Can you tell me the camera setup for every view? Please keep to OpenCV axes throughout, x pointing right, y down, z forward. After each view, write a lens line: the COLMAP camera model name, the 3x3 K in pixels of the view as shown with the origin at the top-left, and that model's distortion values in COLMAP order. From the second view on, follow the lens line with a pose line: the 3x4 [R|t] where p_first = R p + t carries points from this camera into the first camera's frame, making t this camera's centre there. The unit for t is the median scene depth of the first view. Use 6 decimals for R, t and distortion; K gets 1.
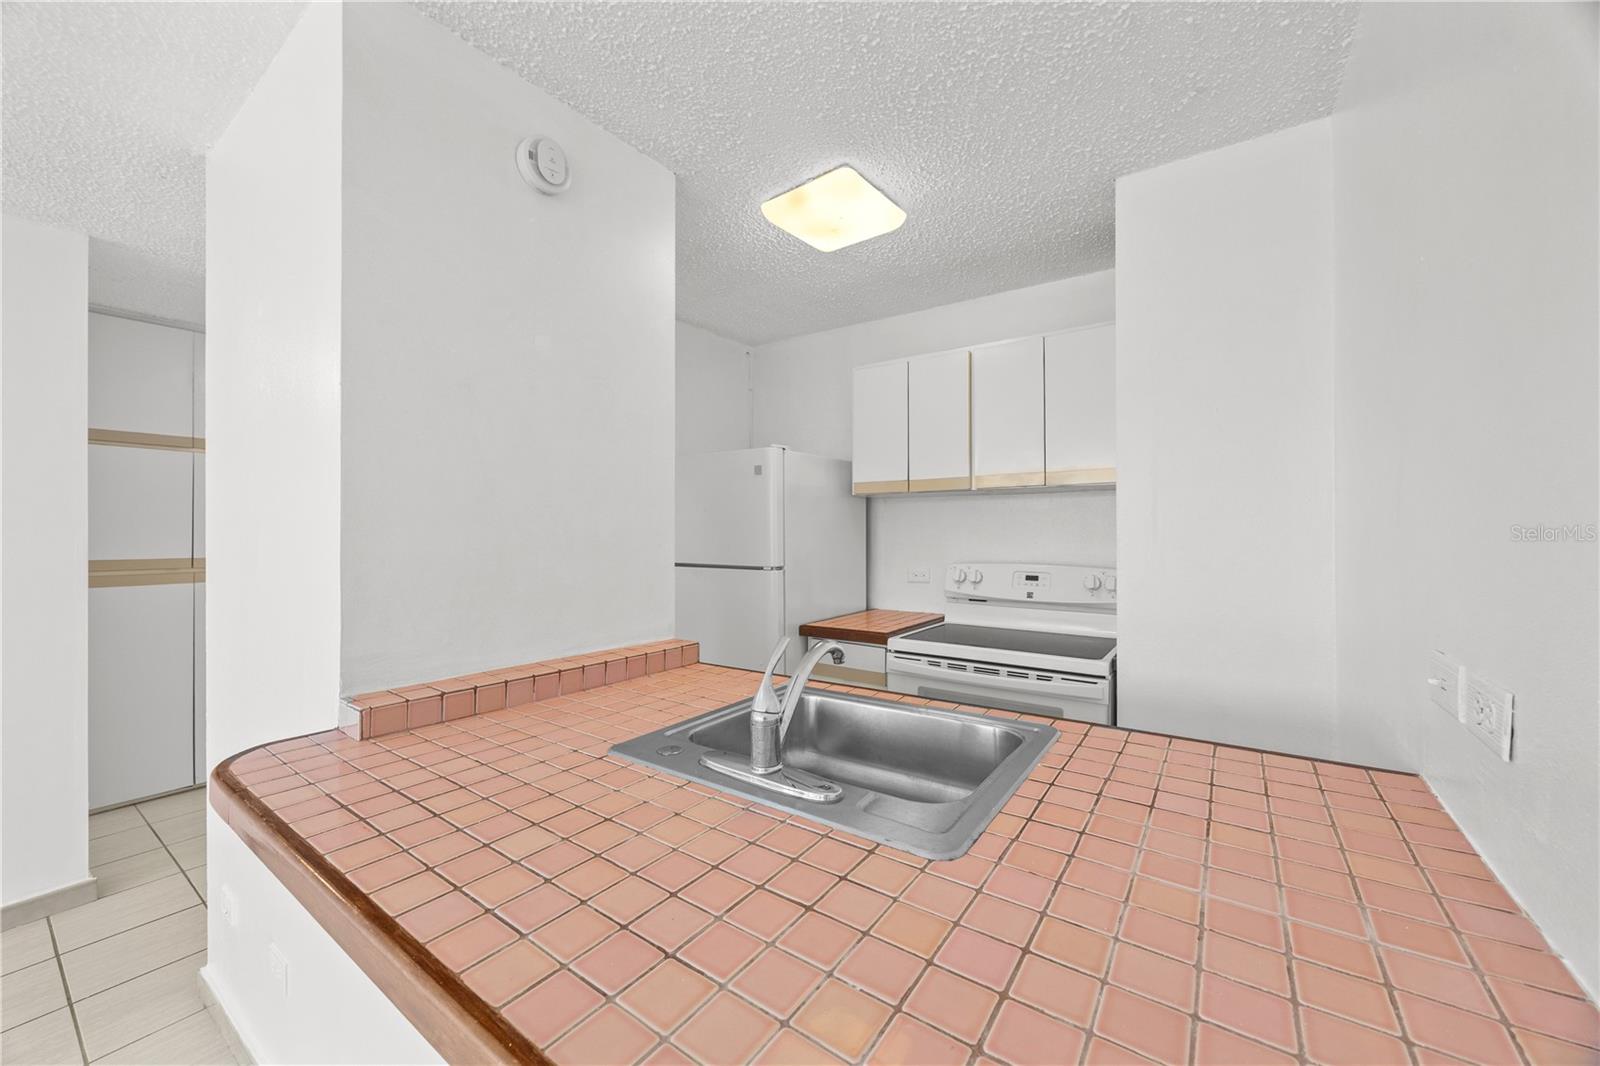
lens RADIAL K [[609.3, 0, 794.2], [0, 609.3, 532.4], [0, 0, 1]] dist [-0.002217, -0.000294]
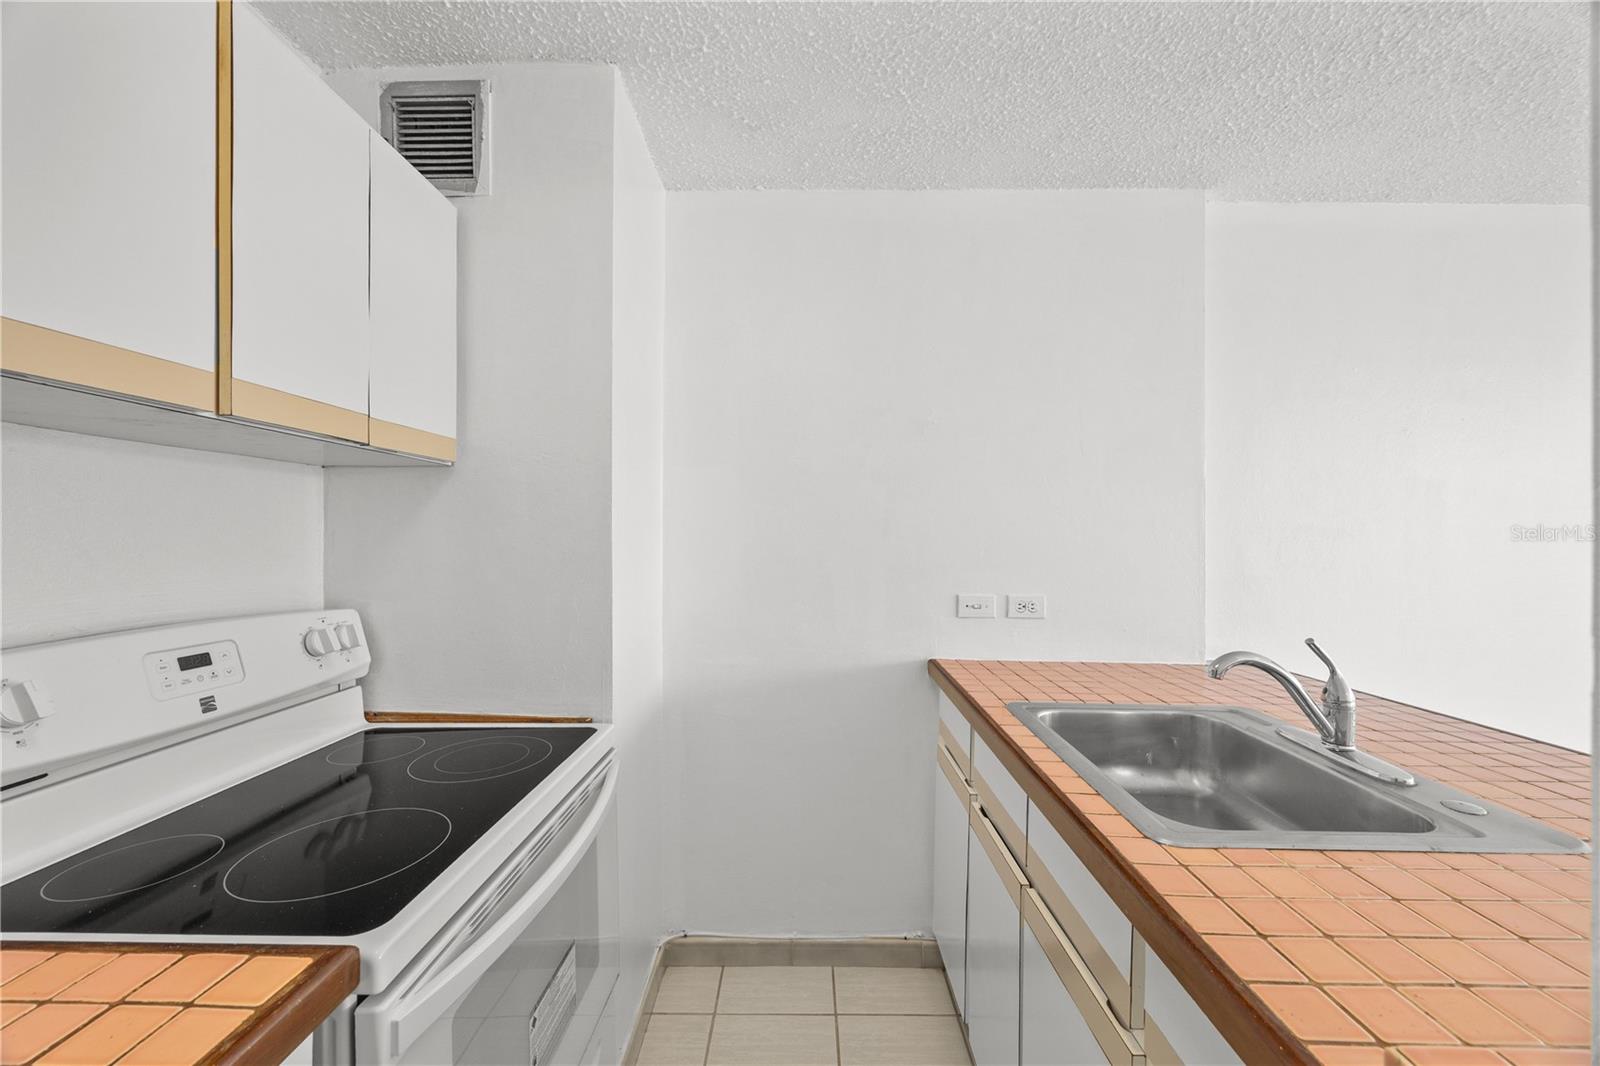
lens RADIAL K [[609.3, 0, 794.7], [0, 609.3, 536.2], [0, 0, 1]] dist [-0.002217, -0.000294]
pose [[-0.574104, -0.004098, 0.818772, -0.145473], [-0.001350, 0.999991, 0.004059, -0.006683], [-0.818781, 0.001225, -0.574104, 0.915815]]
